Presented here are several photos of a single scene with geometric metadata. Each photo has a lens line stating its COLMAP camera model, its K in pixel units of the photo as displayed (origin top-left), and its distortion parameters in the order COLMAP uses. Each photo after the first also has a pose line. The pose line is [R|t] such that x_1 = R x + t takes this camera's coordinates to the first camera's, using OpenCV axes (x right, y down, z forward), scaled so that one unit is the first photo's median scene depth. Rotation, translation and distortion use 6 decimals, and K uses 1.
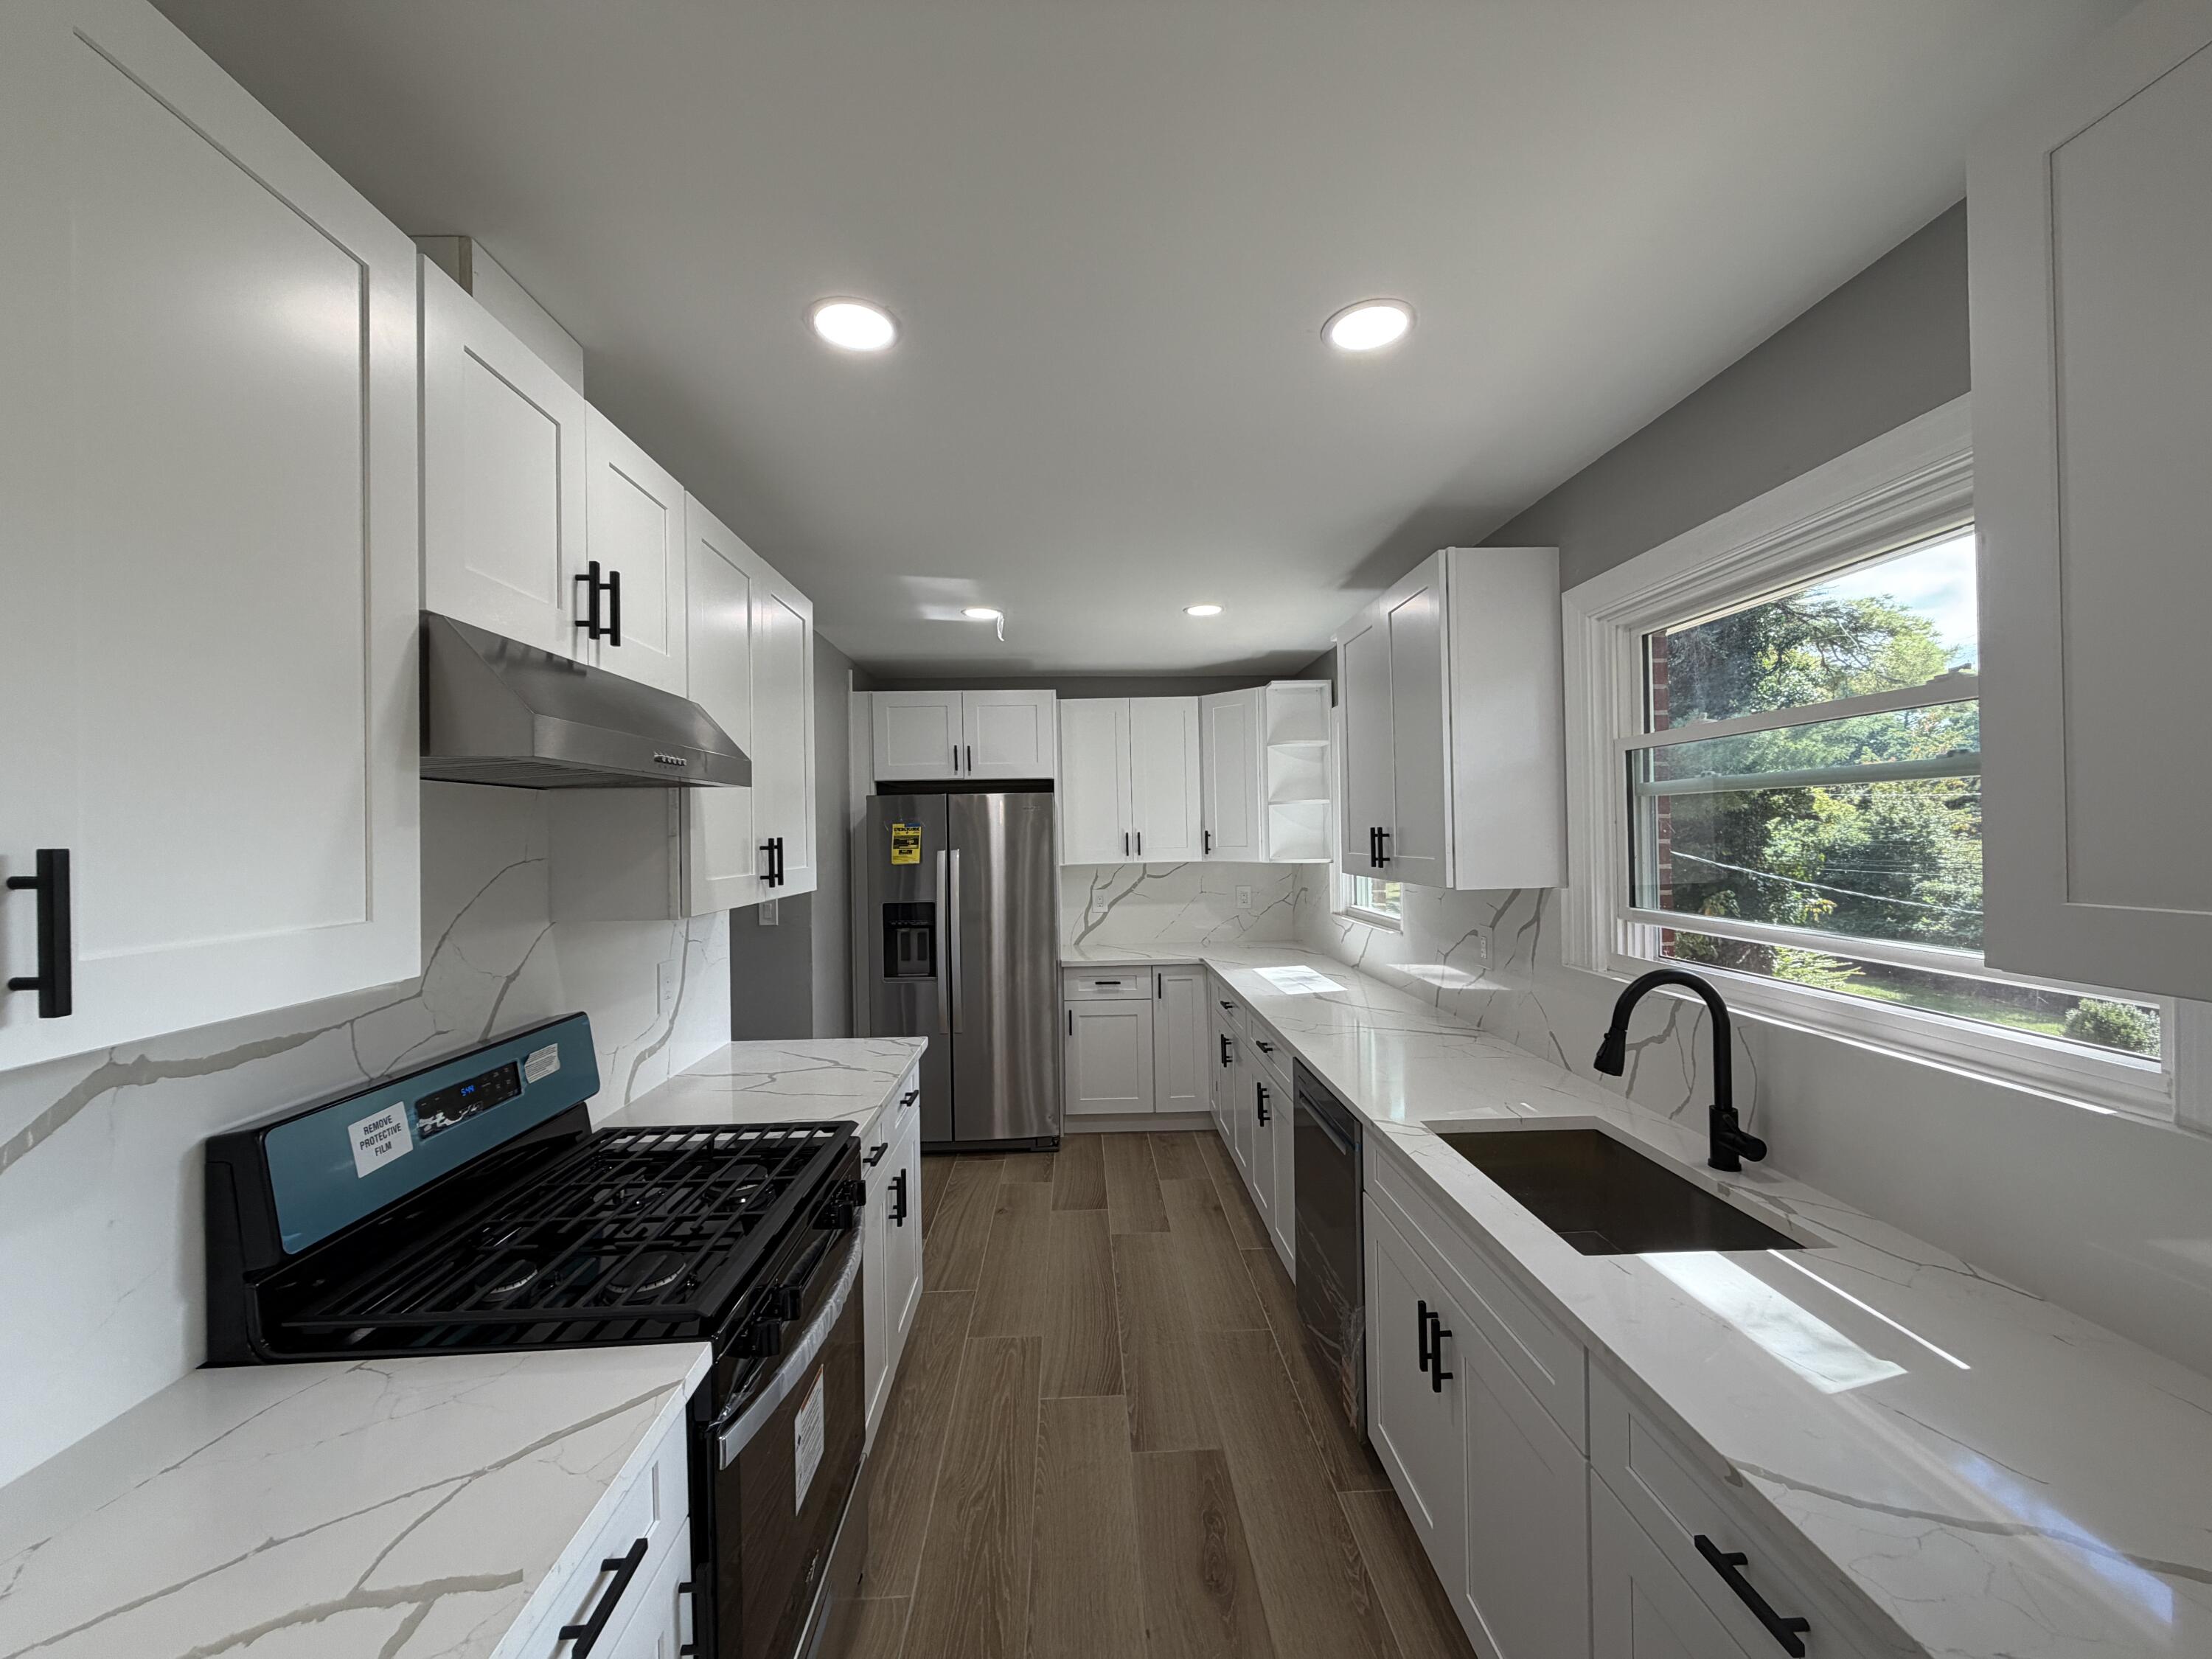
lens RADIAL K [[885.9, 0, 1106.0], [0, 885.9, 830.6], [0, 0, 1]] dist [-0.002009, 0.000183]
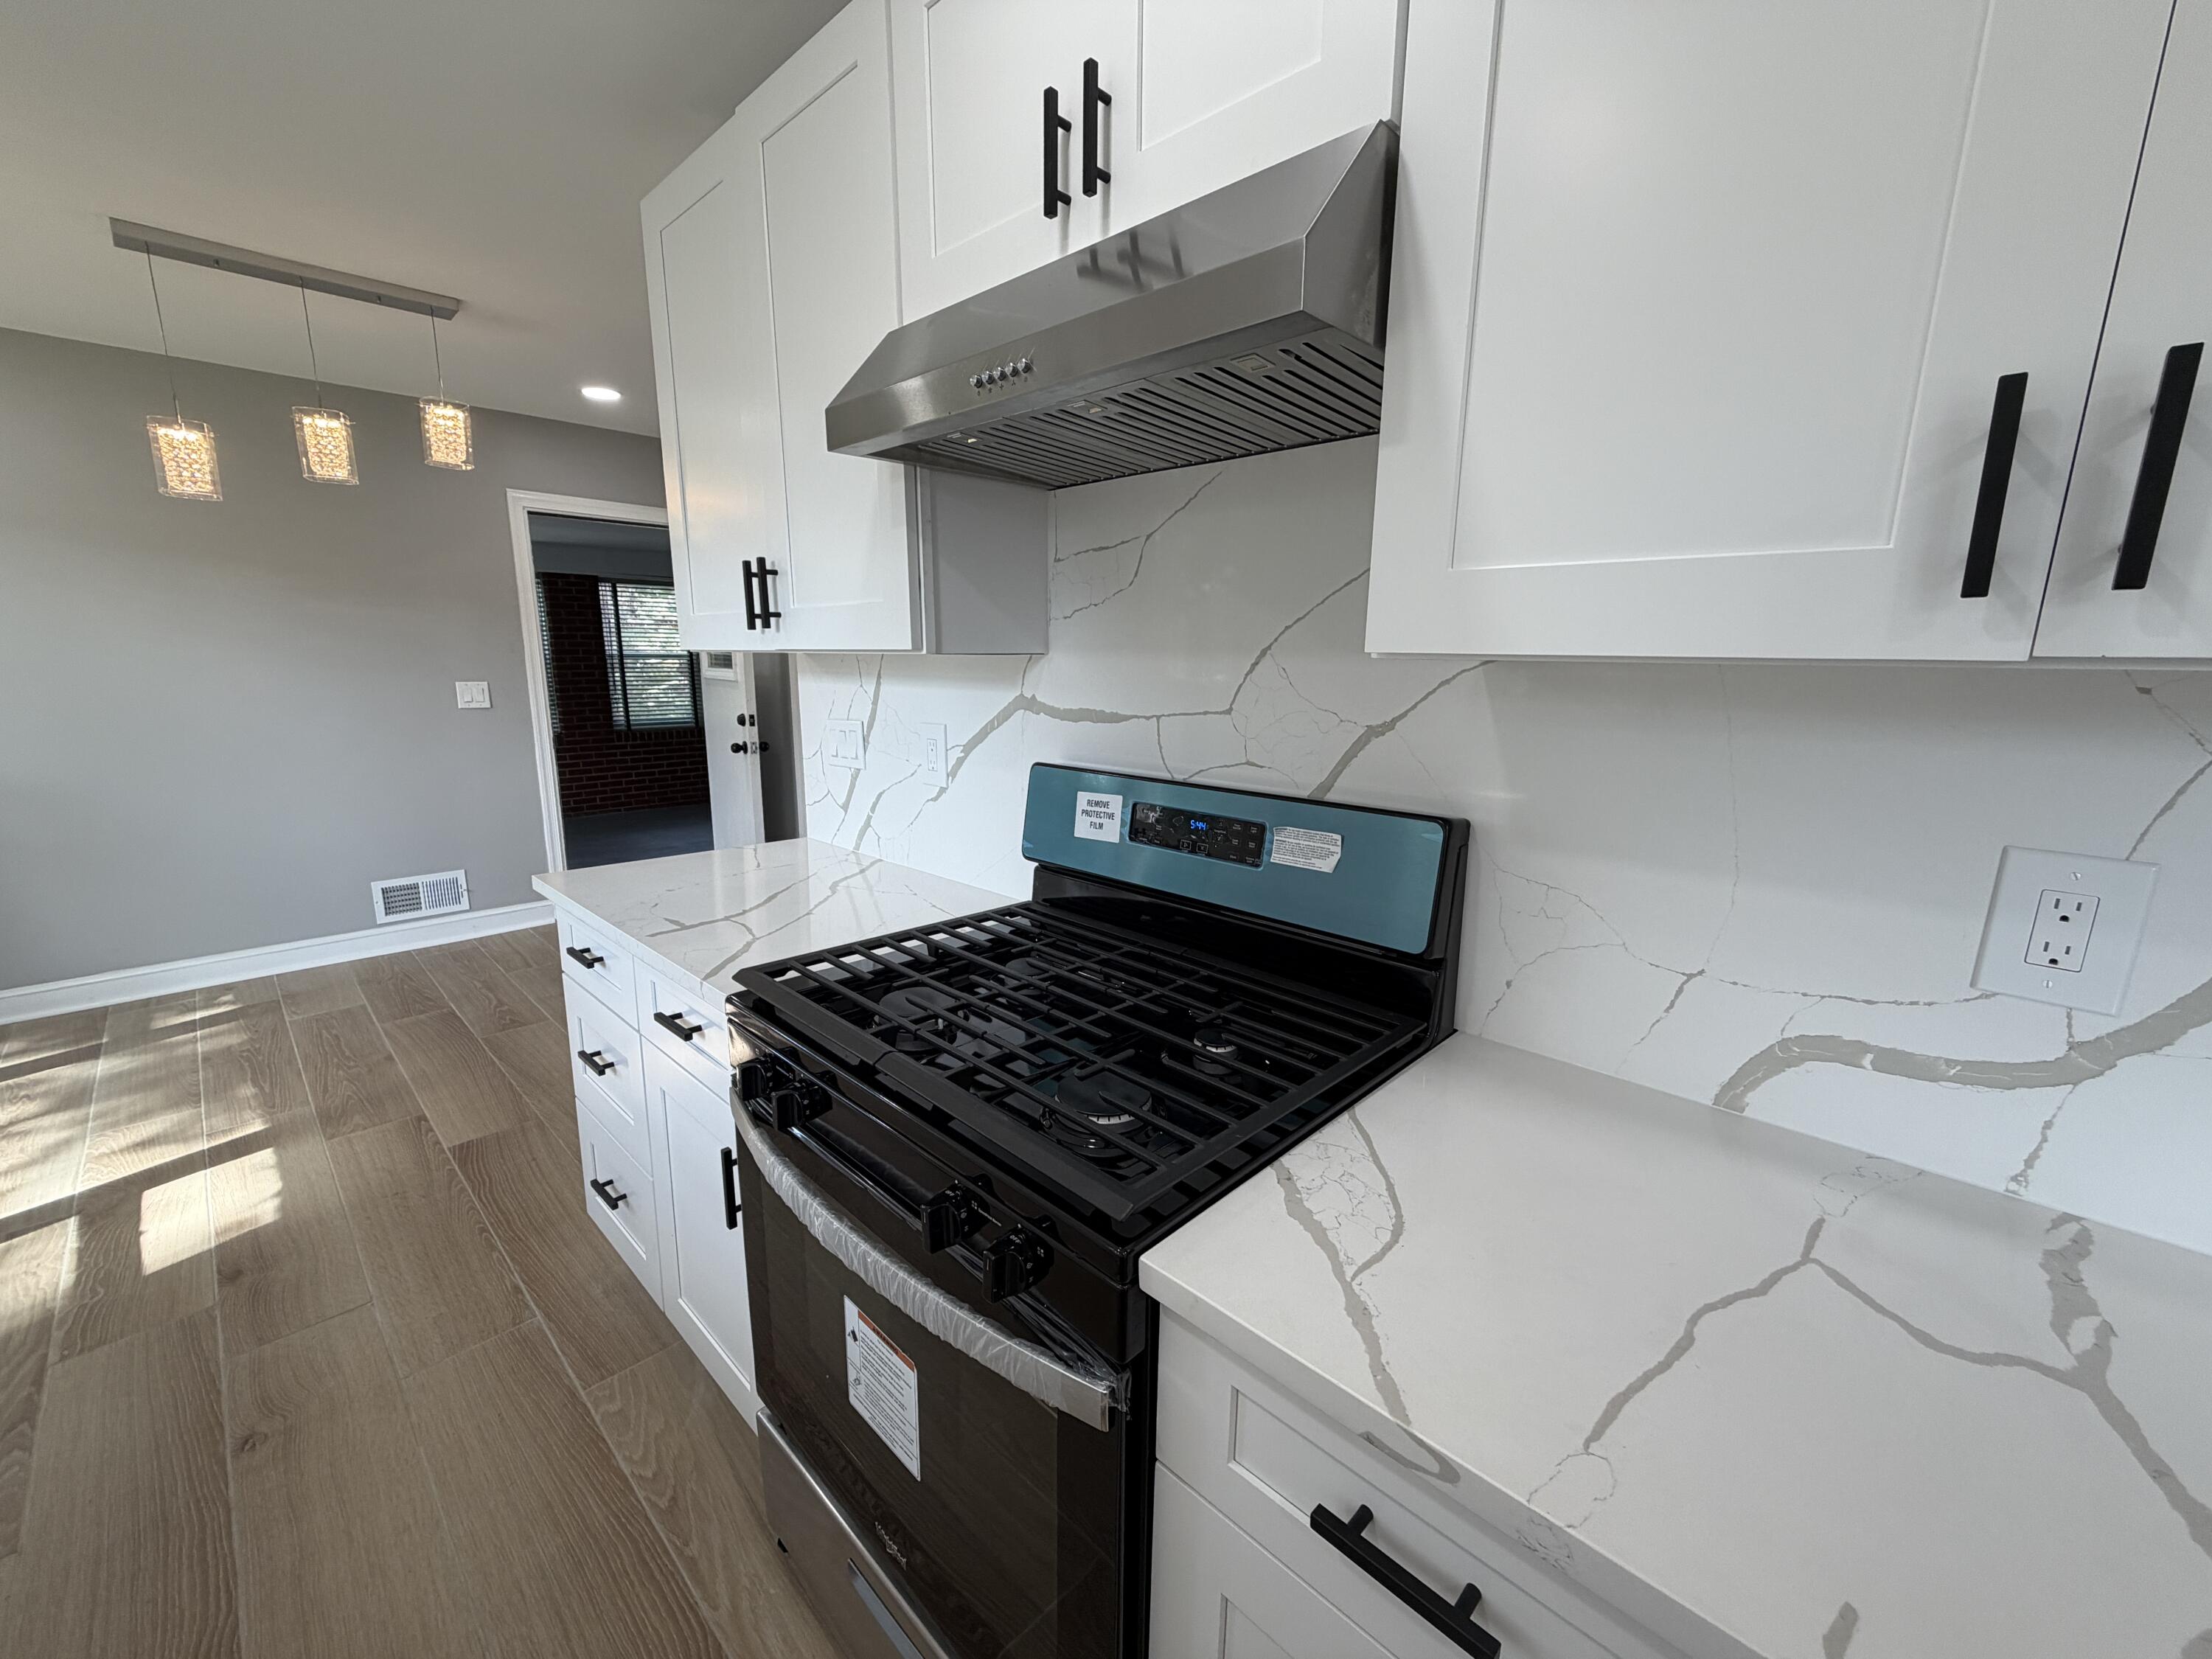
lens RADIAL K [[885.9, 0, 1118.7], [0, 885.9, 829.6], [0, 0, 1]] dist [-0.002009, 0.000183]
pose [[-0.720382, 0.145048, -0.678241, -0.063630], [0.005680, 0.979089, 0.203354, 0.118063], [0.693554, 0.142640, -0.706142, 1.579251]]
